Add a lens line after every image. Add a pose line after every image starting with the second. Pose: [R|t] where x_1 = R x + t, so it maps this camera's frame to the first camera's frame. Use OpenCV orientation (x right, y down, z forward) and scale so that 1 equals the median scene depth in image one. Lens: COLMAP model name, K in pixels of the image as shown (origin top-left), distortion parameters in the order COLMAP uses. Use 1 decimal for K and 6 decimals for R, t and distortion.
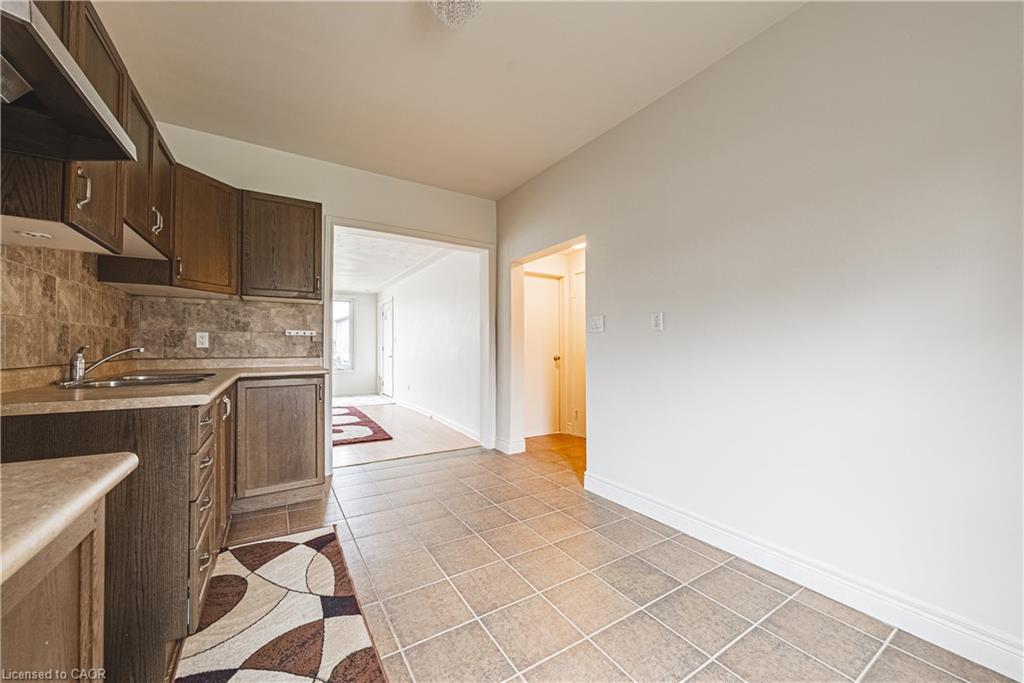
lens RADIAL K [[392.6, 0, 512.0], [0, 392.6, 341.5], [0, 0, 1]] dist [0.000233, 0.000064]
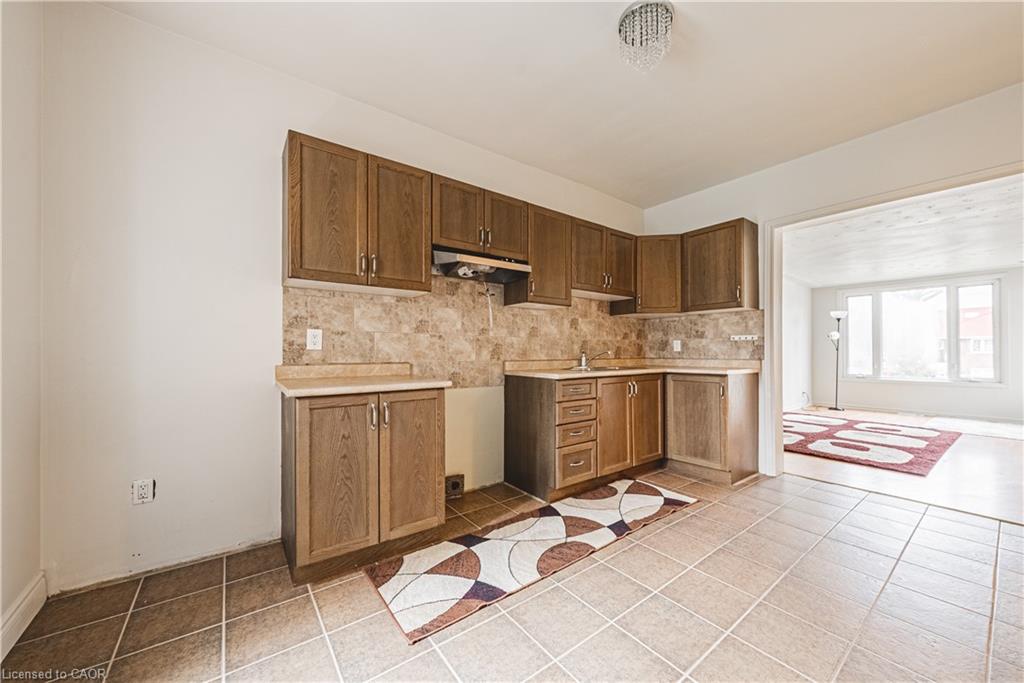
lens RADIAL K [[380.1, 0, 506.1], [0, 380.1, 350.0], [0, 0, 1]] dist [0.001031, 0.000091]
pose [[0.062683, -0.003246, -0.998028, 0.578043], [0.017202, 0.999850, -0.002171, 0.004182], [0.997885, -0.017032, 0.062729, 0.306671]]
